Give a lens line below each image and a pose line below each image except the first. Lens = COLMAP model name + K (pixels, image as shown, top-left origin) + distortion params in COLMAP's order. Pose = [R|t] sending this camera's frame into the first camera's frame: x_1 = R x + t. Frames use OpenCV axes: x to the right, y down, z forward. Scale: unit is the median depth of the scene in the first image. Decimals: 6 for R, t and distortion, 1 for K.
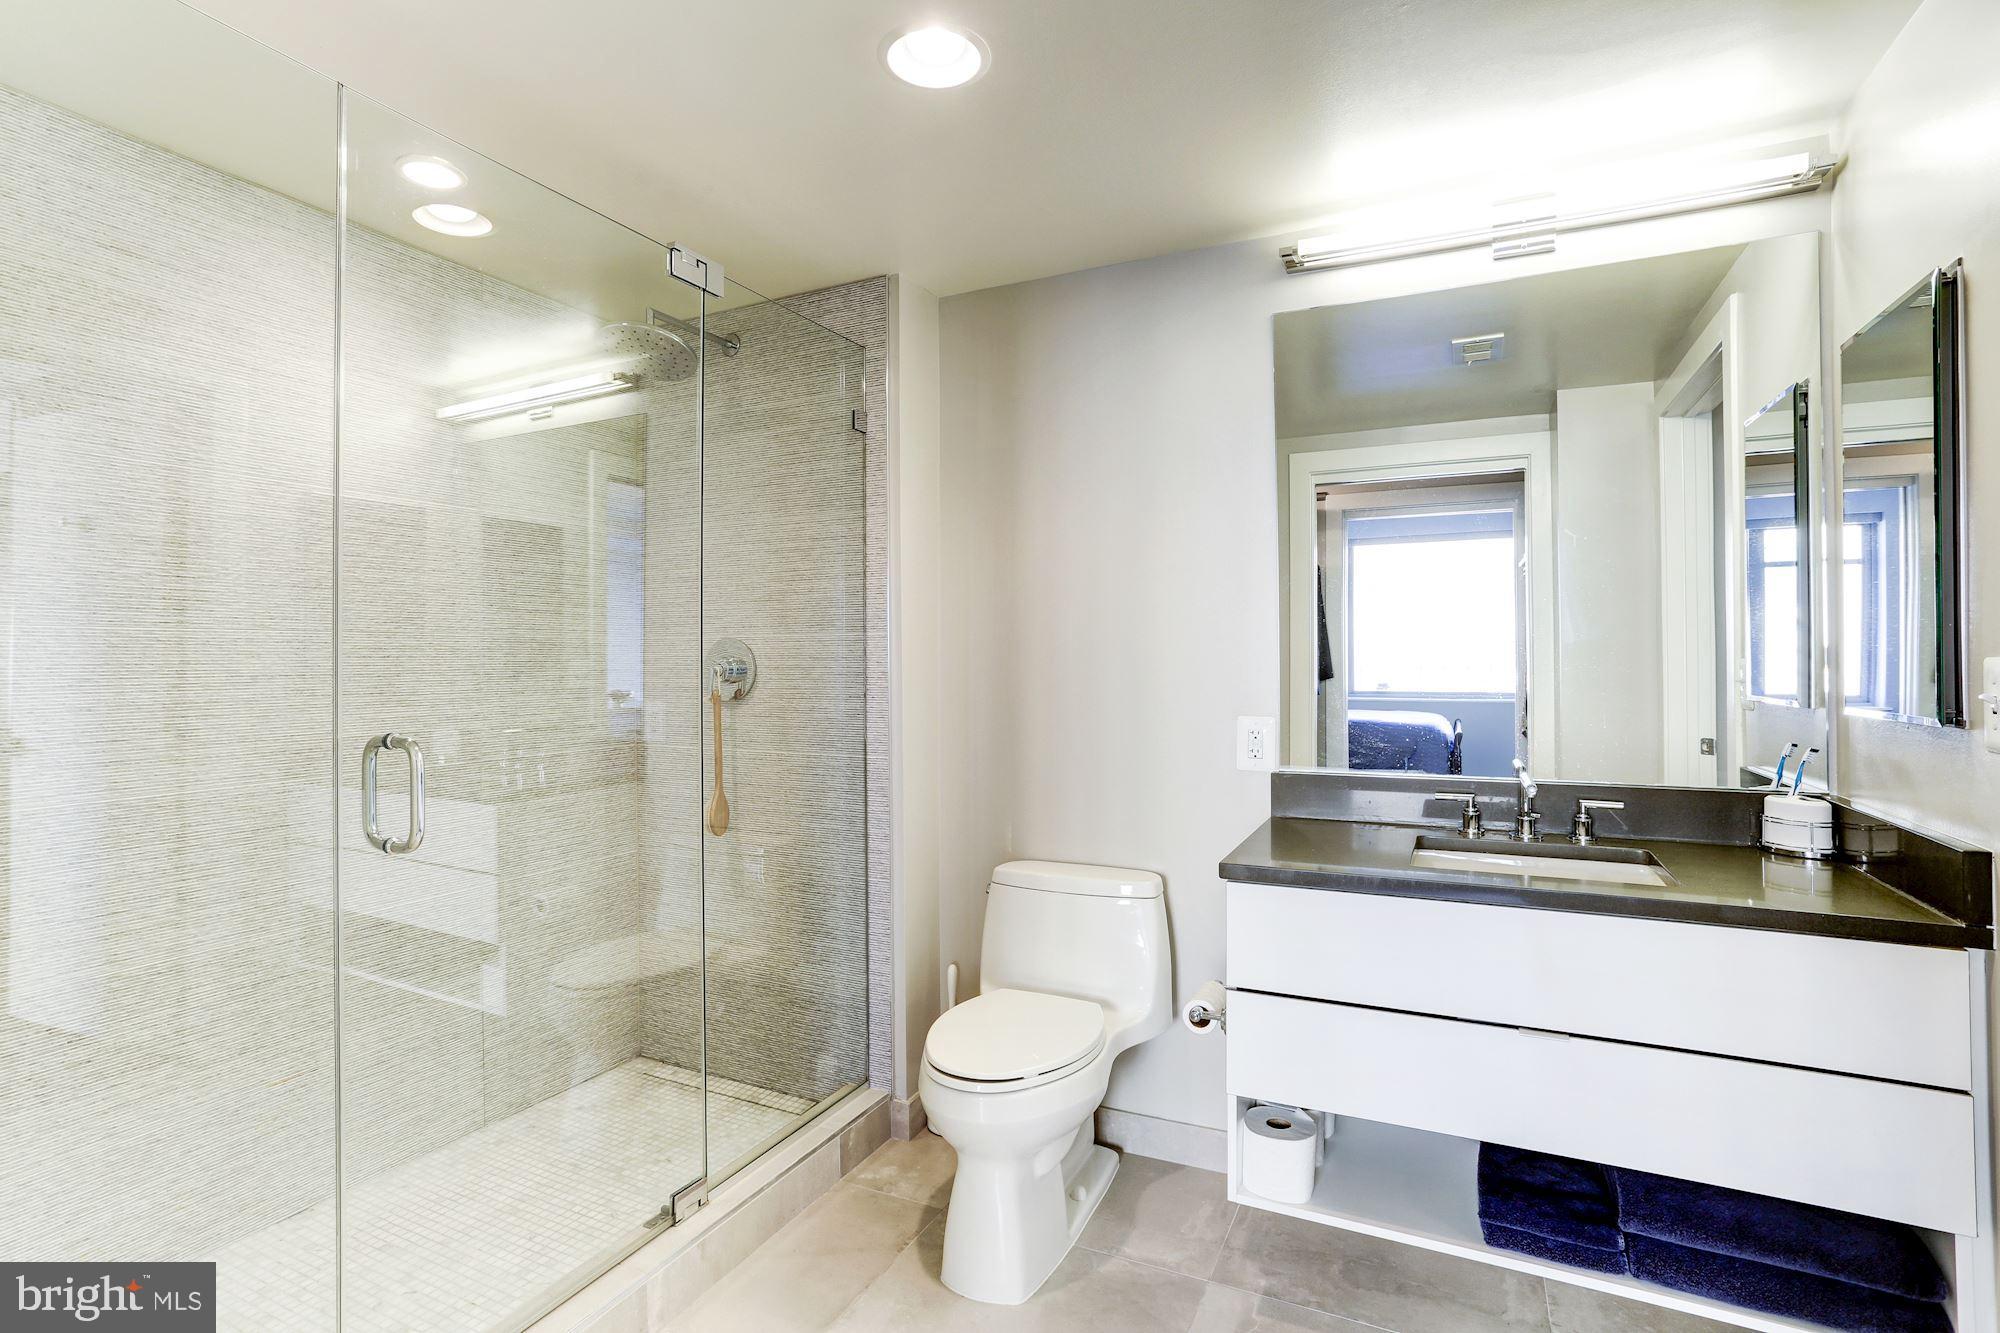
lens RADIAL K [[946.9, 0, 996.1], [0, 946.9, 647.1], [0, 0, 1]] dist [-0.060477, 0.026470]
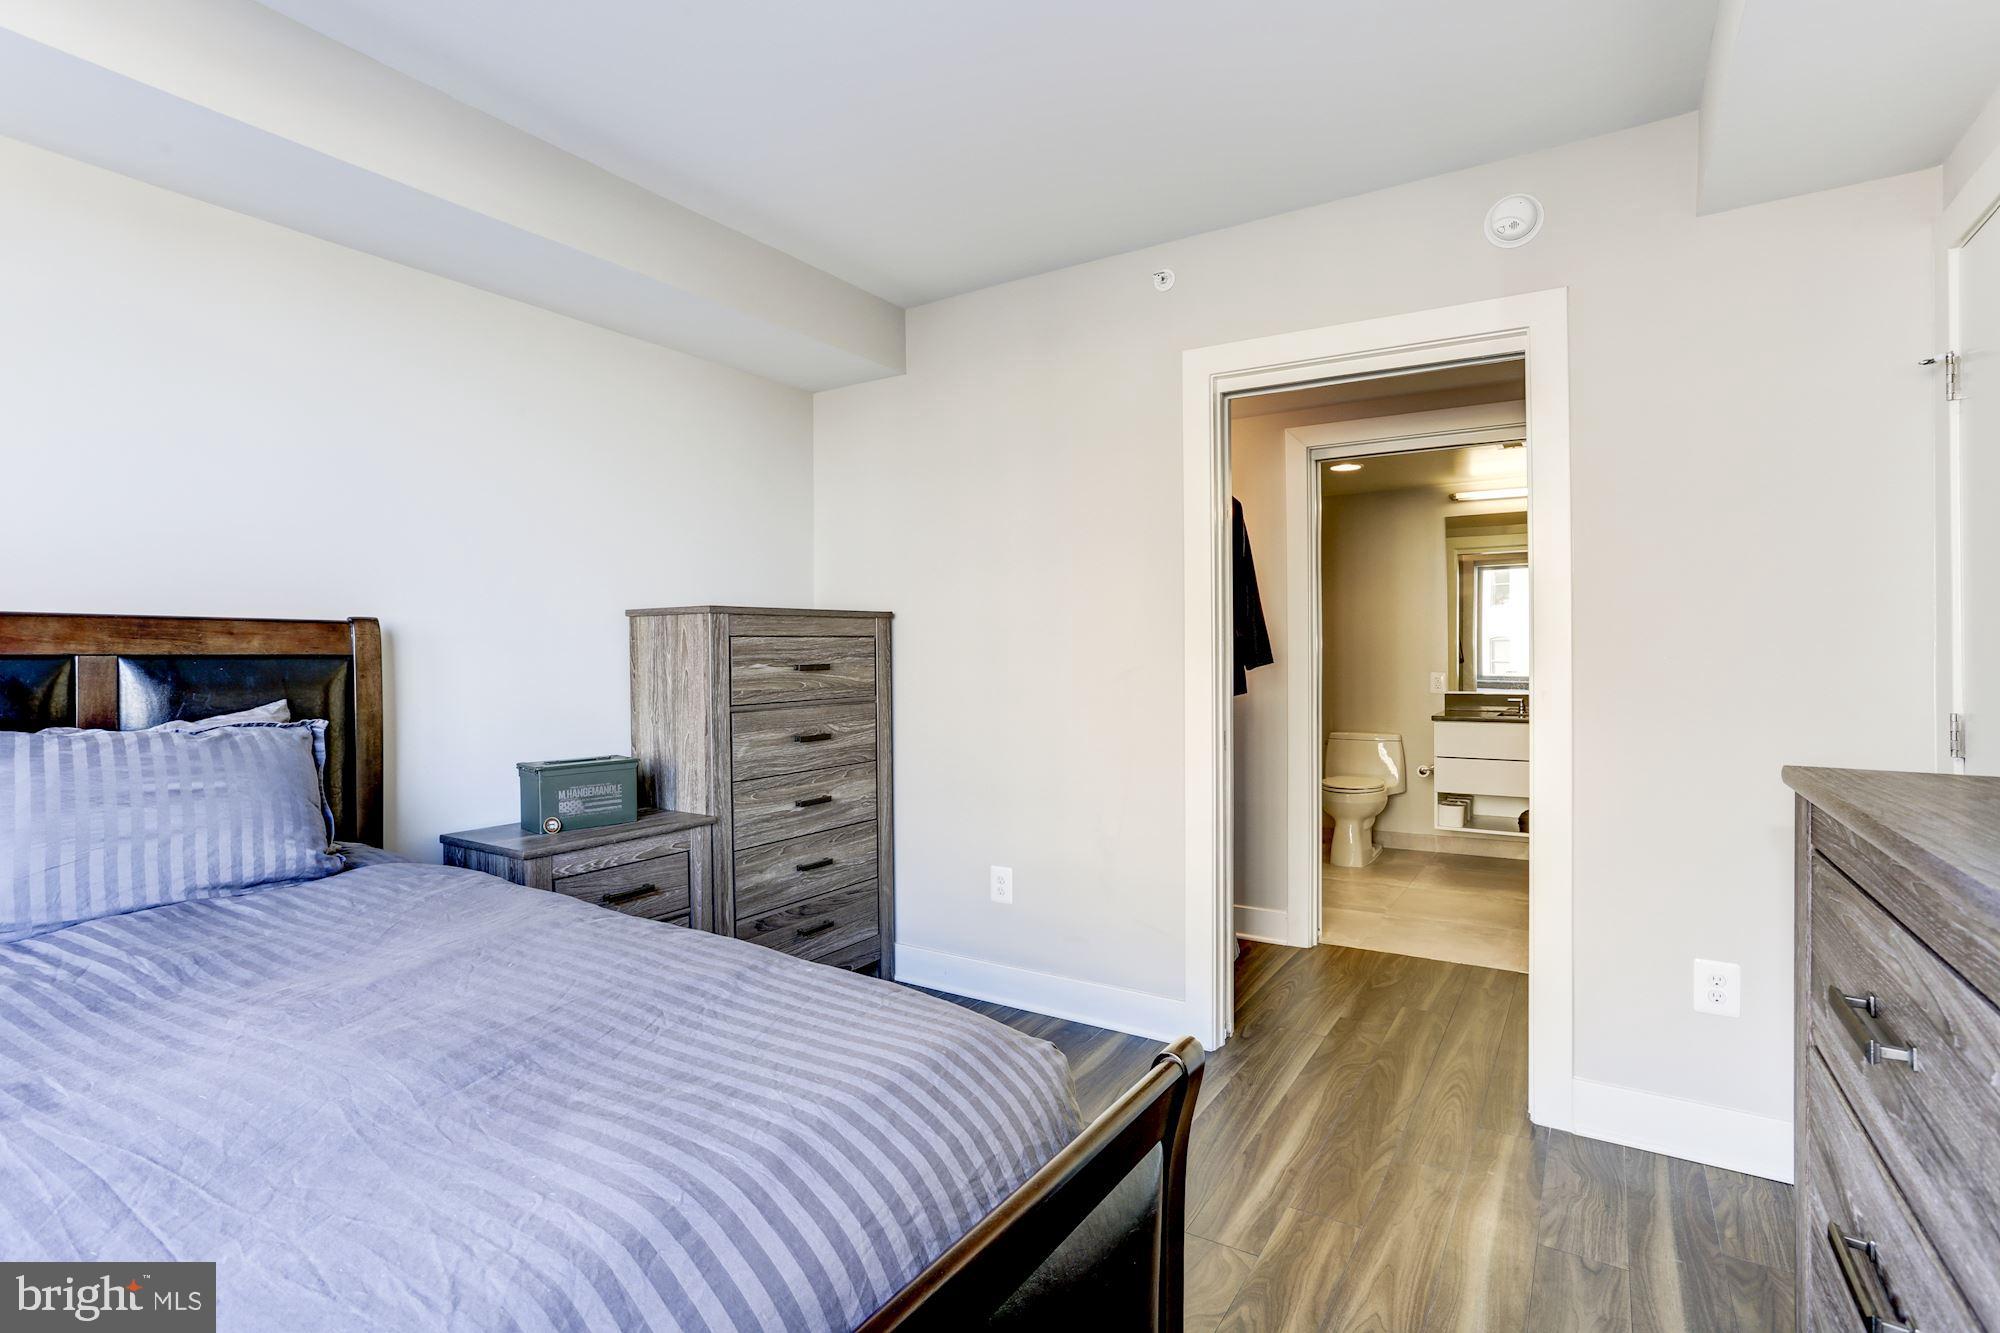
lens RADIAL K [[975.5, 0, 984.3], [0, 975.5, 650.2], [0, 0, 1]] dist [-0.044934, 0.027127]
pose [[0.993415, -0.005913, -0.114417, -0.679345], [0.006887, 0.999943, 0.008118, -0.018514], [0.114362, -0.008853, 0.993400, -1.841078]]
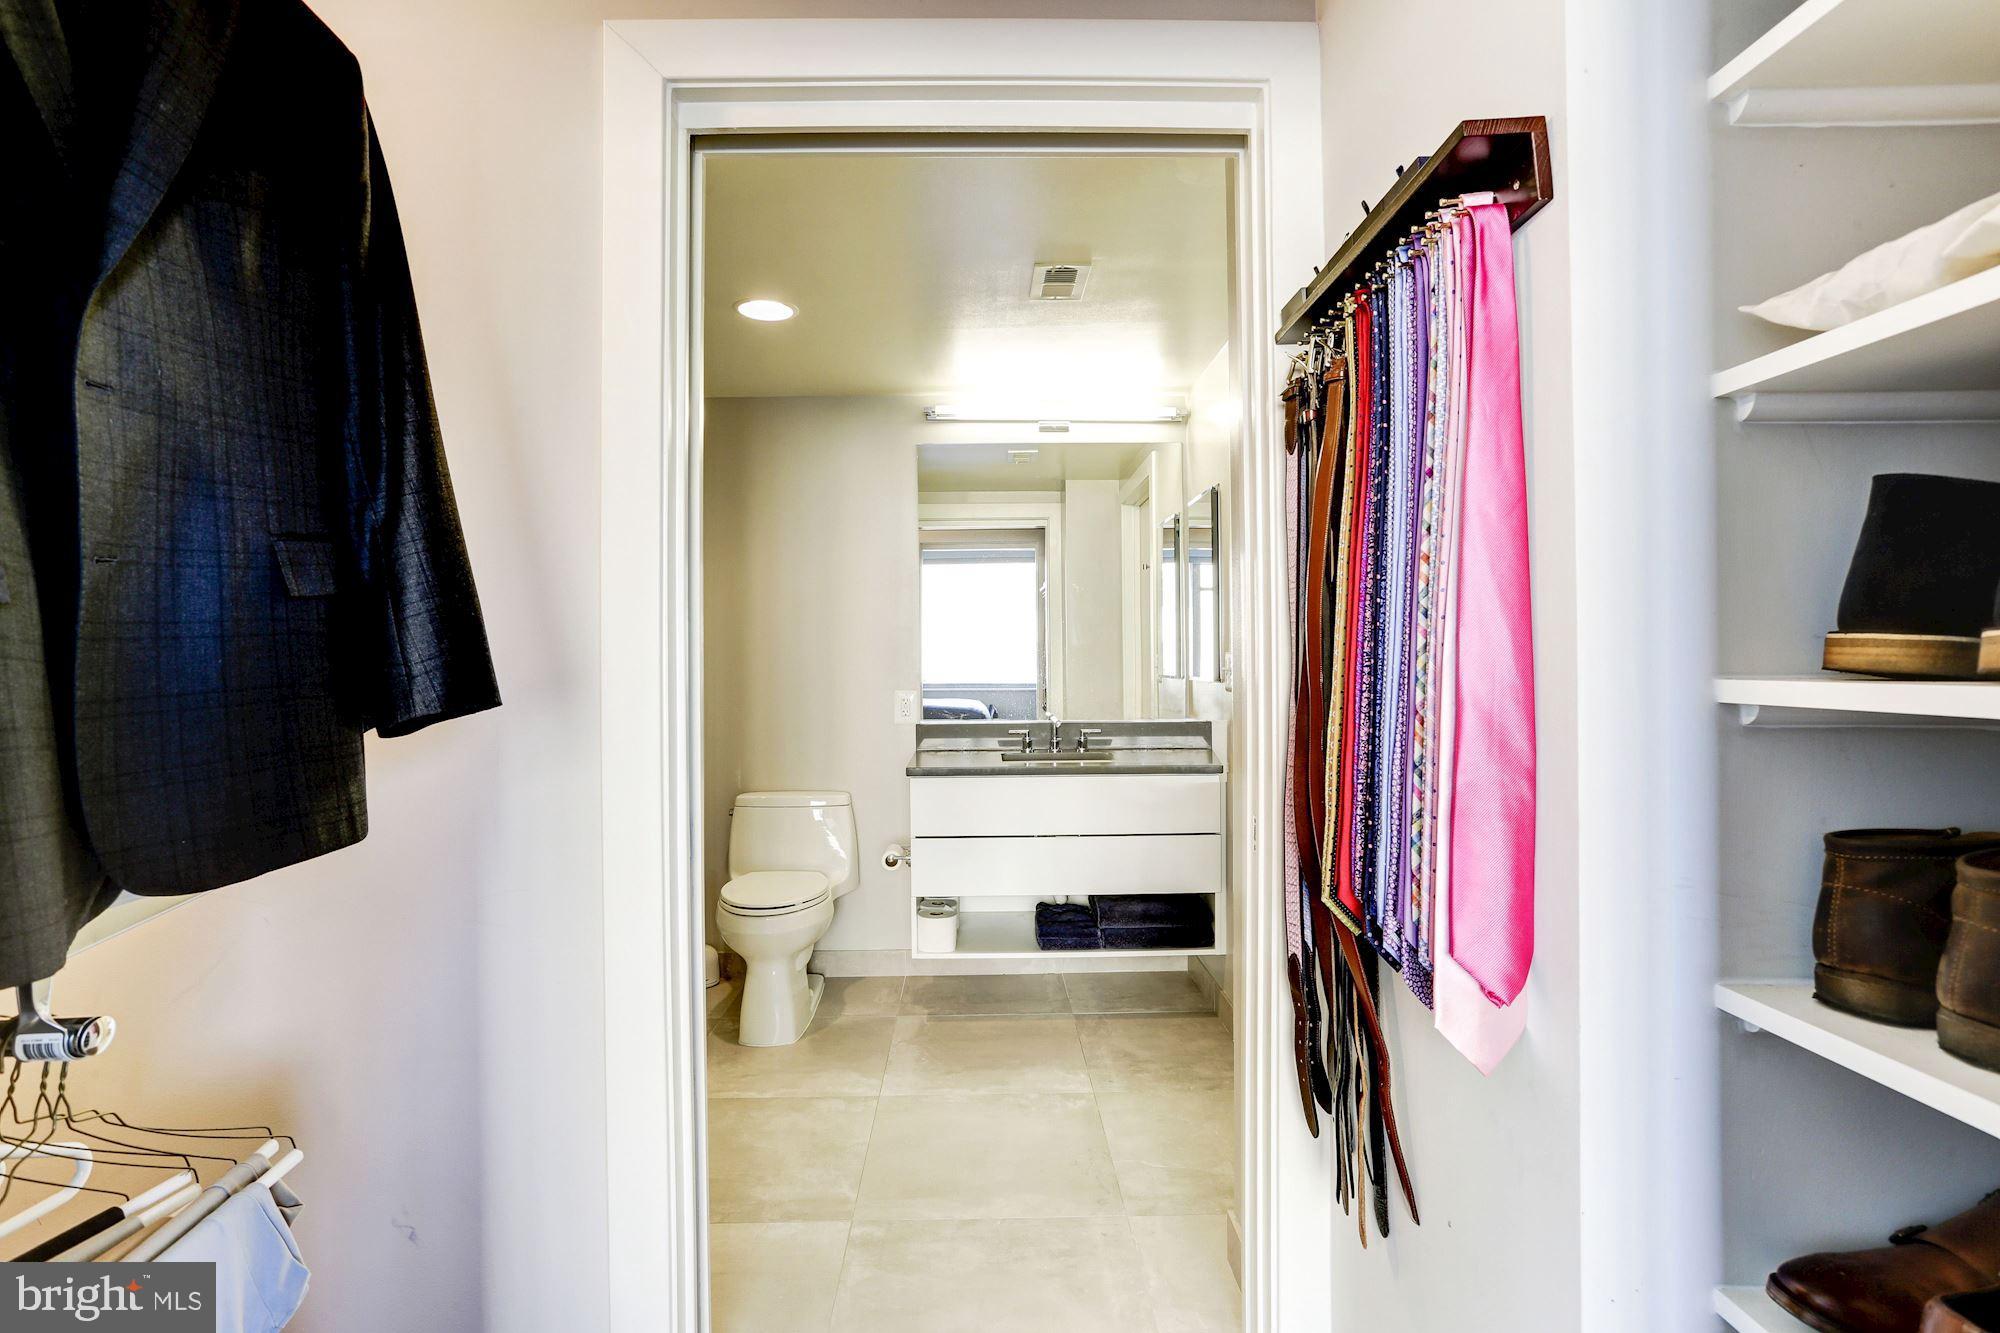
lens RADIAL K [[968.5, 0, 991.7], [0, 968.5, 650.3], [0, 0, 1]] dist [-0.049384, 0.029163]
pose [[0.890373, -0.006100, 0.455192, -0.365346], [0.002956, 0.999967, 0.007619, -0.008512], [-0.455223, -0.005438, 0.890361, -0.580346]]
